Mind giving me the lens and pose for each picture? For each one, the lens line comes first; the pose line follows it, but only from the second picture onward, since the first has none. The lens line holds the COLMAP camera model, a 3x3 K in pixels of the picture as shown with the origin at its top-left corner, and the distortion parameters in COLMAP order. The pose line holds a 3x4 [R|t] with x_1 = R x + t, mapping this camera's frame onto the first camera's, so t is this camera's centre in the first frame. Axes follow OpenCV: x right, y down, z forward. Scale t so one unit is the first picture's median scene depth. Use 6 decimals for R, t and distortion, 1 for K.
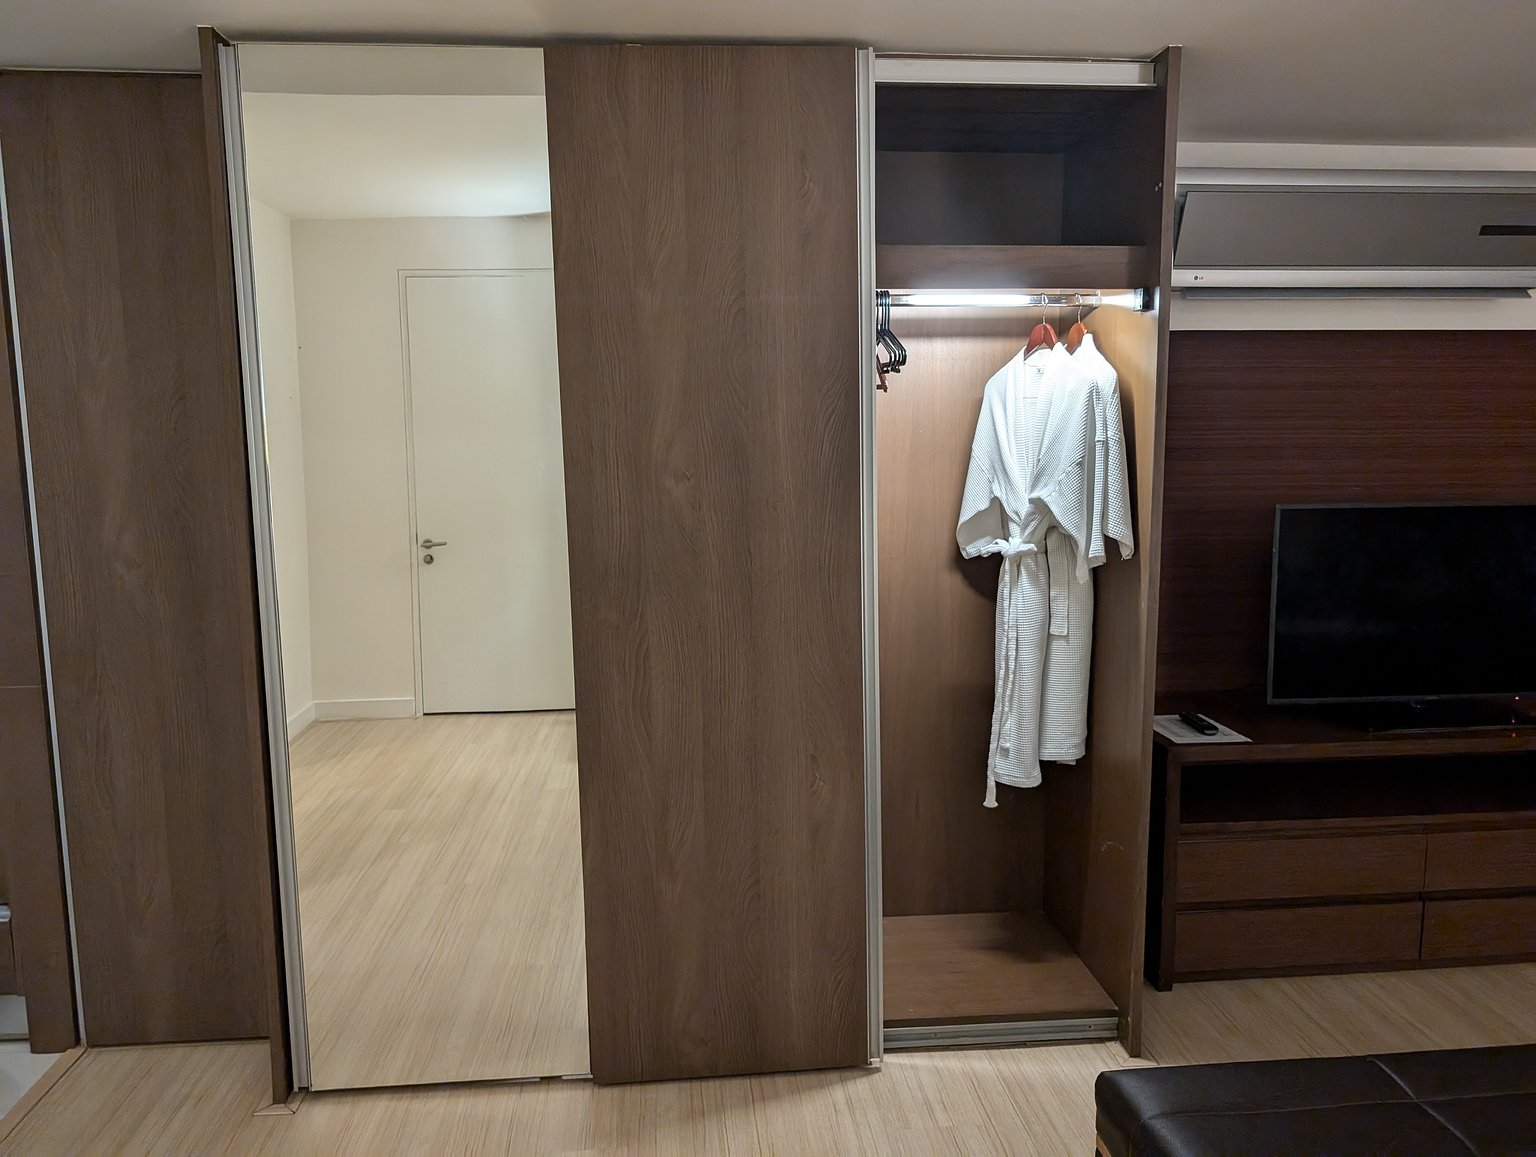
lens RADIAL K [[1241.1, 0, 767.1], [0, 1241.1, 588.9], [0, 0, 1]] dist [0.016501, -0.052753]
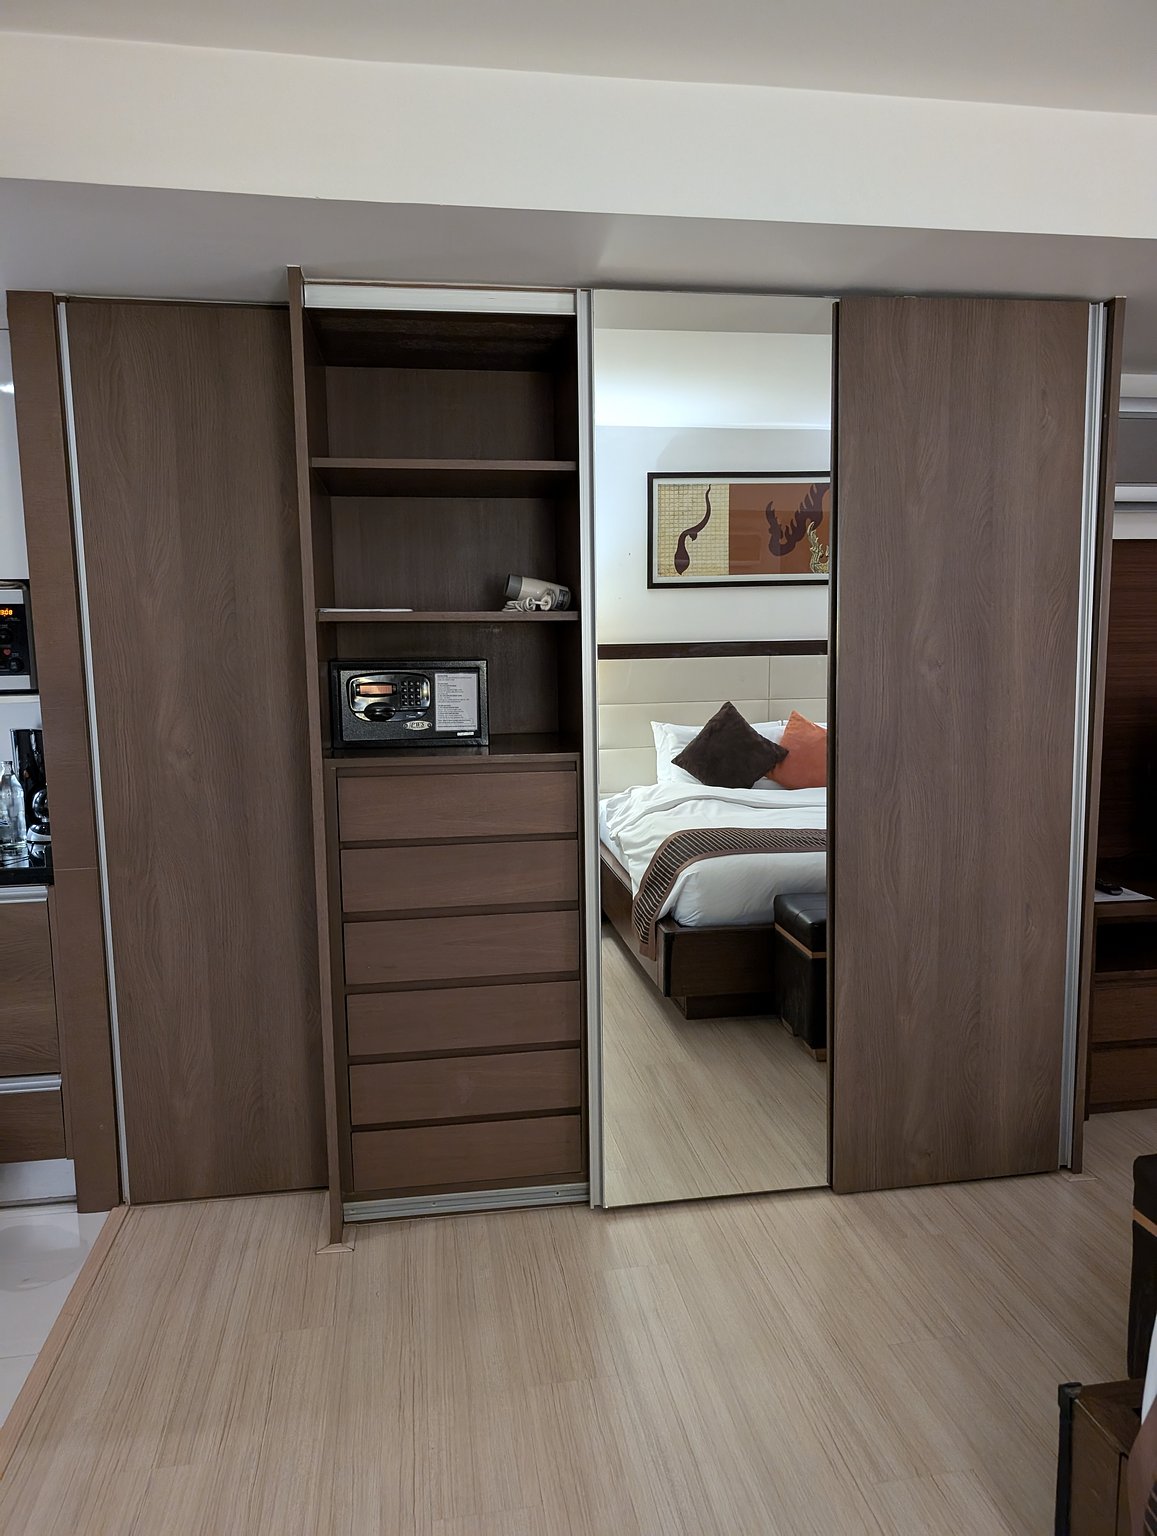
lens RADIAL K [[1149.1, 0, 578.5], [0, 1149.1, 768.0], [0, 0, 1]] dist [-0.008367, -0.000918]
pose [[0.997096, -0.008694, 0.075653, -0.236970], [0.009667, 0.999875, -0.012501, 0.008239], [-0.075535, 0.013196, 0.997056, -0.023321]]
